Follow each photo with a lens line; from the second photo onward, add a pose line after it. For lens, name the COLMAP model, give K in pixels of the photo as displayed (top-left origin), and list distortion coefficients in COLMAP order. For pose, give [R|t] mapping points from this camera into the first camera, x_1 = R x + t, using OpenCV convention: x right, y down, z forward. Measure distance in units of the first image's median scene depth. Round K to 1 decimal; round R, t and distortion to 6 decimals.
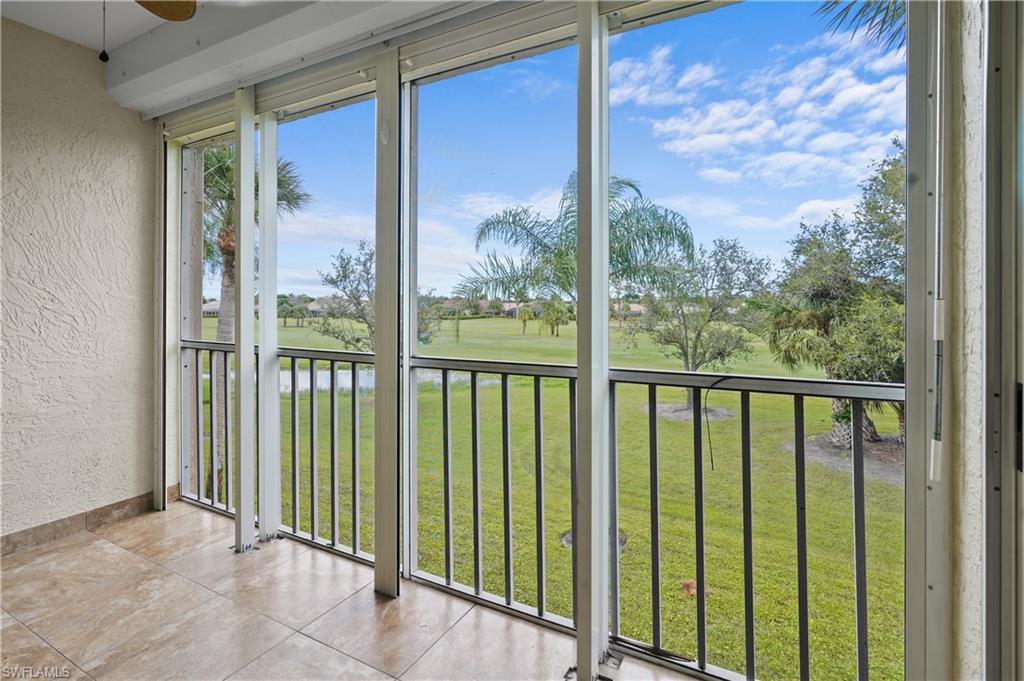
lens RADIAL K [[503.3, 0, 507.6], [0, 503.3, 298.4], [0, 0, 1]] dist [0.000541, 0.000024]
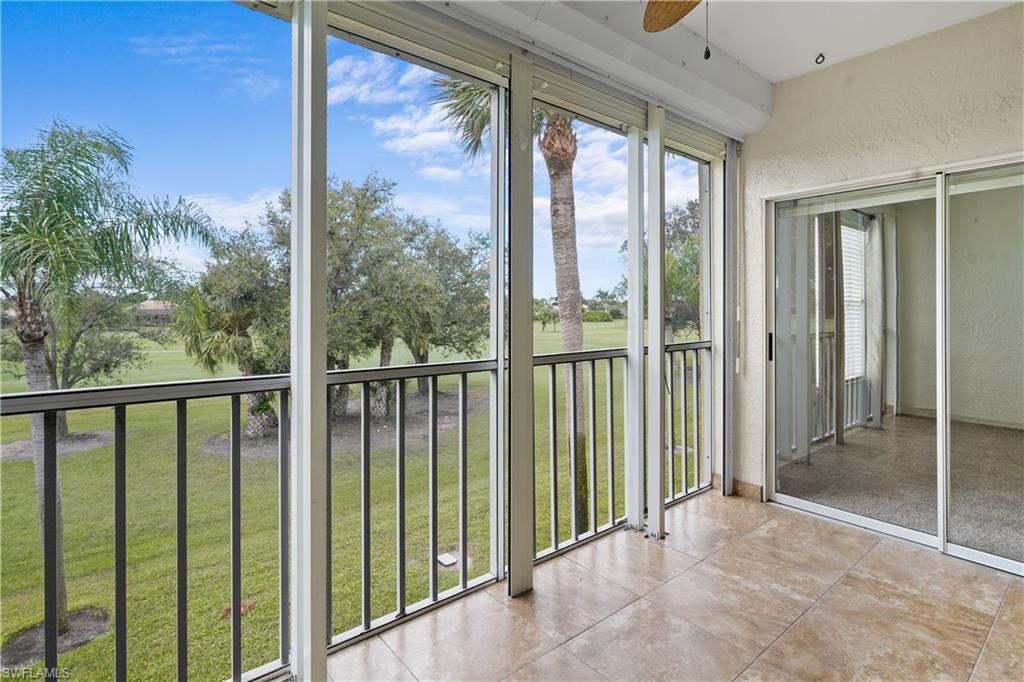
lens RADIAL K [[507.4, 0, 511.2], [0, 507.4, 305.5], [0, 0, 1]] dist [0.003610, 0.001352]
pose [[0.373755, 0.001448, 0.927526, -0.930927], [-0.011664, 0.999927, 0.003138, 0.001963], [-0.927454, -0.011991, 0.373745, 0.490143]]
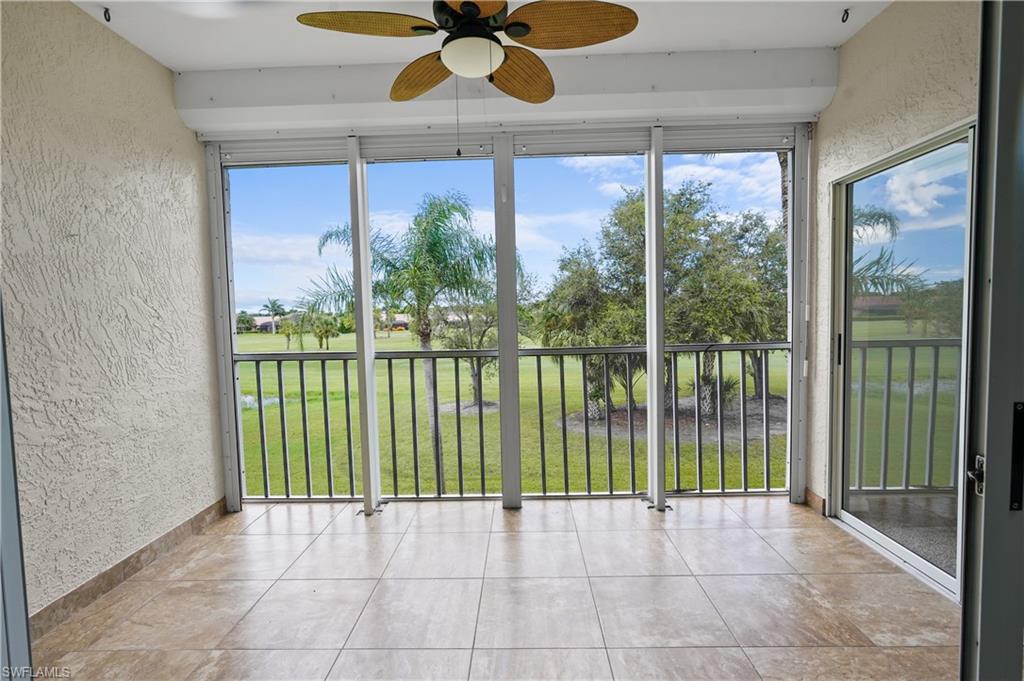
lens RADIAL K [[497.5, 0, 514.0], [0, 497.5, 331.8], [0, 0, 1]] dist [-0.002621, 0.000039]
pose [[0.883289, -0.041404, 0.466998, -0.689579], [0.019735, 0.998493, 0.051199, -0.005687], [-0.468414, -0.036007, 0.882775, -0.214426]]
